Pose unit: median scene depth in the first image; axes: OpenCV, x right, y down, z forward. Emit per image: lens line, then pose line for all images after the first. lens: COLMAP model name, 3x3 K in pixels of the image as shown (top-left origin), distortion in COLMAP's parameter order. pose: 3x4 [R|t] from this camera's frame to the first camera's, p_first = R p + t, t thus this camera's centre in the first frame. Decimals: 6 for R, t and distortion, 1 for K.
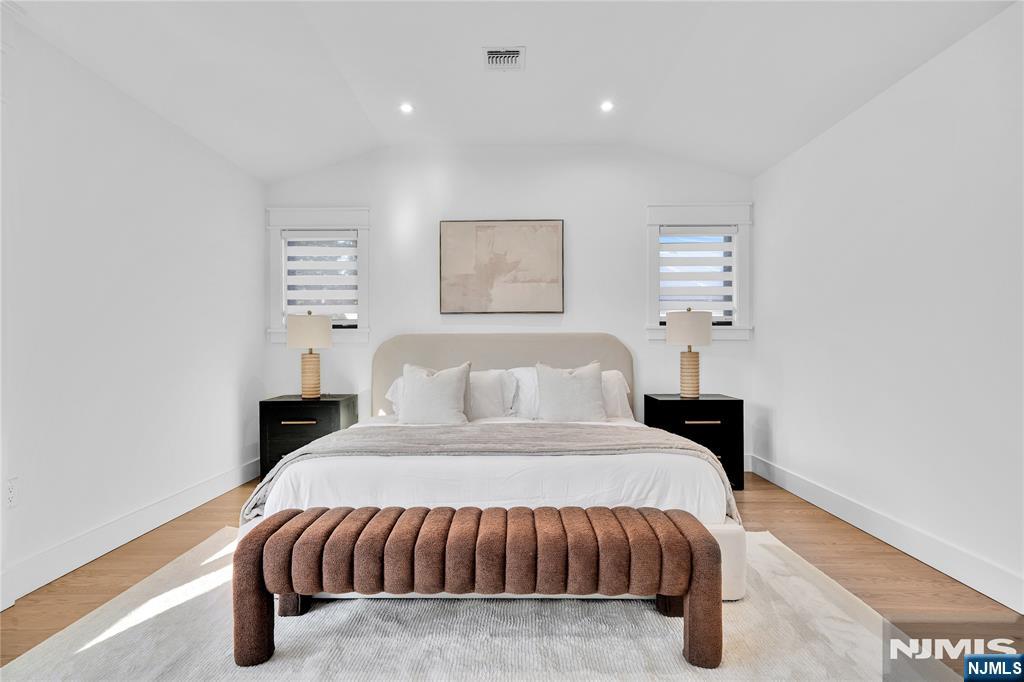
lens RADIAL K [[506.4, 0, 511.7], [0, 506.4, 344.5], [0, 0, 1]] dist [0.002544, 0.000111]
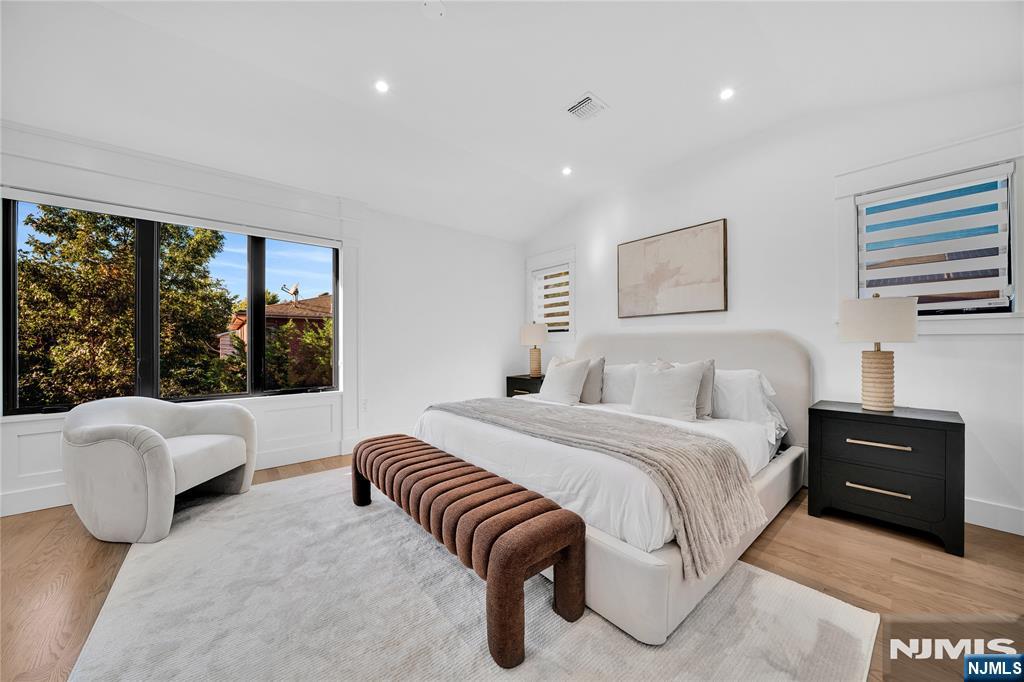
lens RADIAL K [[364.1, 0, 512.3], [0, 364.1, 341.1], [0, 0, 1]] dist [-0.017914, -0.000087]
pose [[0.658319, -0.007706, -0.752700, 0.363585], [0.003925, 0.999969, -0.006804, 0.000771], [0.752729, 0.001525, 0.658328, 0.212156]]
